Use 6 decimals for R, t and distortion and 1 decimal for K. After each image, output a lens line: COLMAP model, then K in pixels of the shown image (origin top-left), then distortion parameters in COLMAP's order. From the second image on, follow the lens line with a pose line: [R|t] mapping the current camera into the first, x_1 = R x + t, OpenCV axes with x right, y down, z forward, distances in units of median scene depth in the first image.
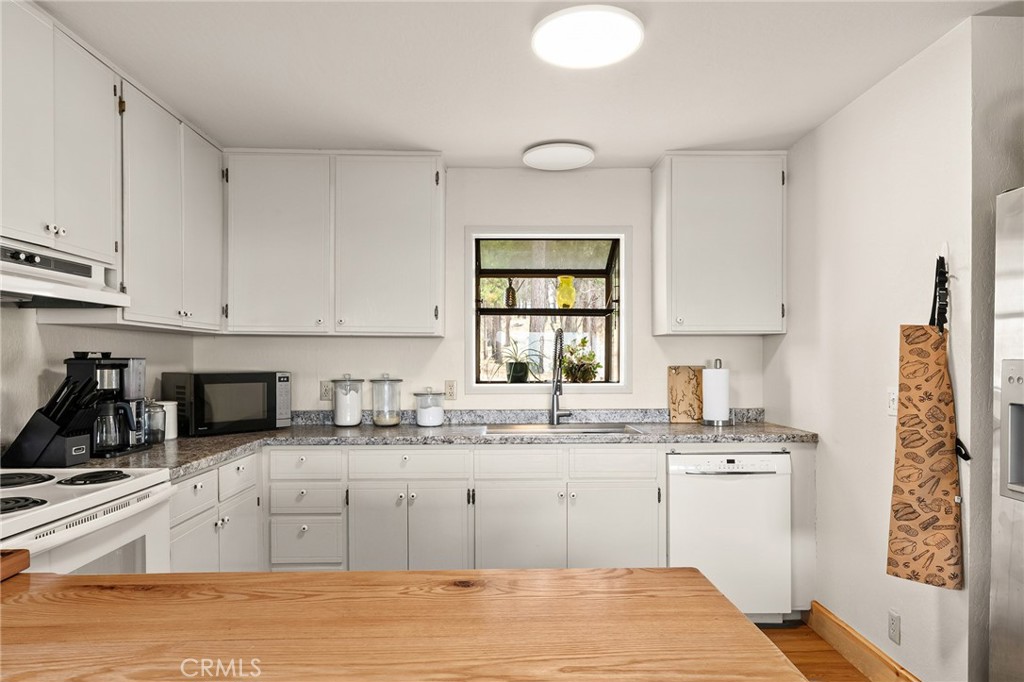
lens RADIAL K [[639.7, 0, 511.1], [0, 639.7, 362.8], [0, 0, 1]] dist [0.008012, 0.000375]
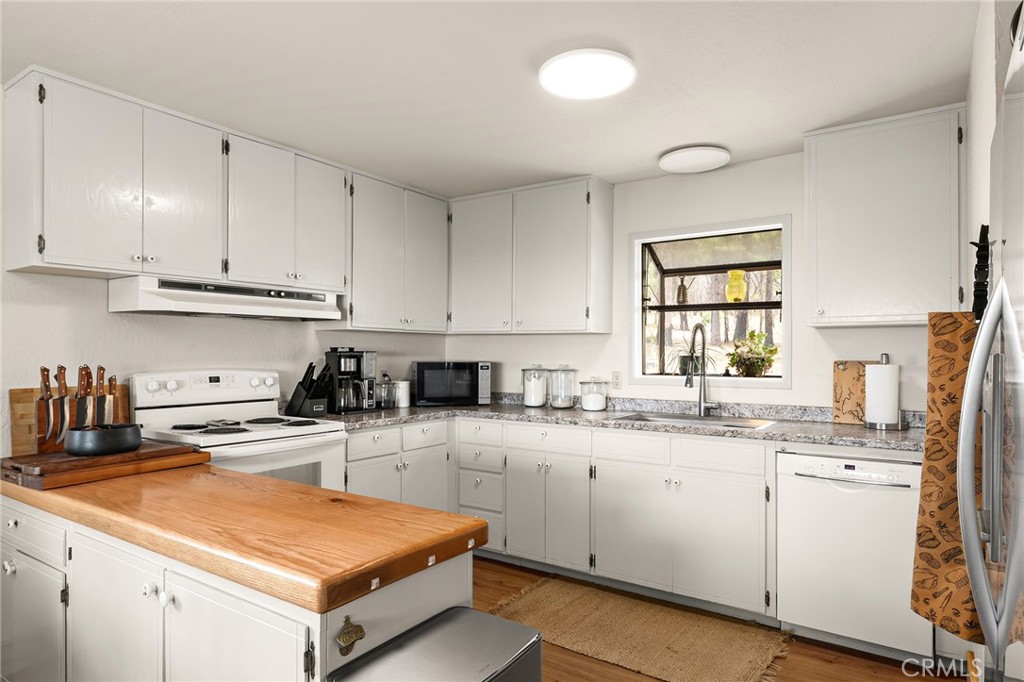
lens RADIAL K [[603.8, 0, 510.9], [0, 603.8, 348.1], [0, 0, 1]] dist [0.004811, 0.001368]
pose [[0.809865, -0.002197, -0.586613, 0.456389], [-0.006013, 0.999909, -0.012045, 0.000079], [0.586586, 0.013282, 0.809778, 0.032794]]
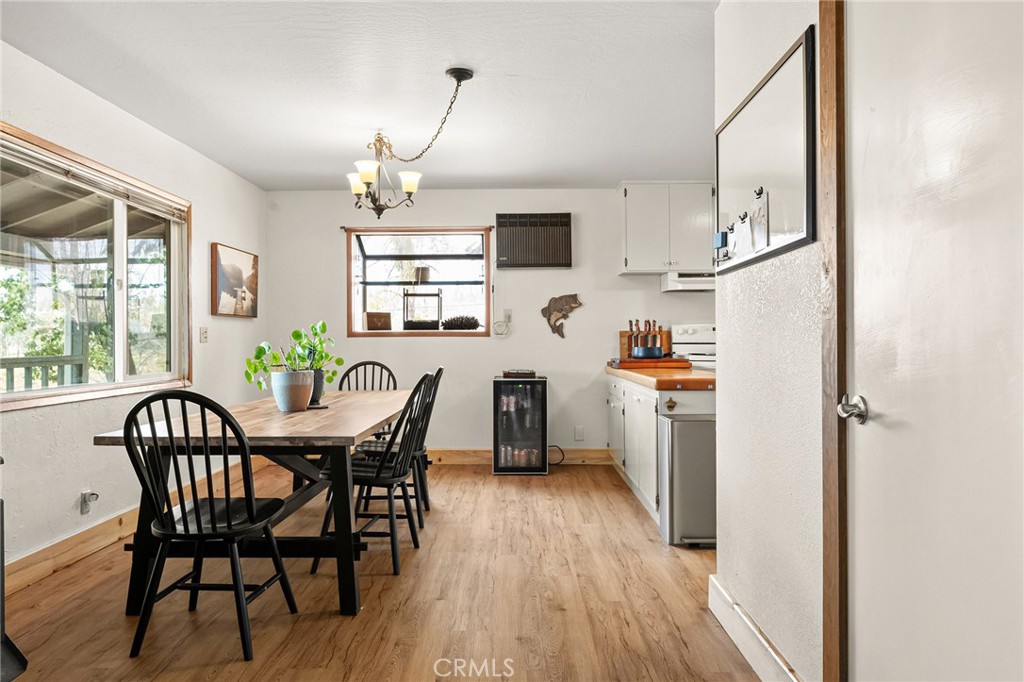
lens RADIAL K [[709.5, 0, 510.8], [0, 709.5, 340.7], [0, 0, 1]] dist [-0.000145, 0.000016]
pose [[-0.031032, 0.001361, -0.999517, 1.416439], [-0.003937, 0.999991, 0.001484, 0.071312], [0.999511, 0.003981, -0.031026, 0.048783]]
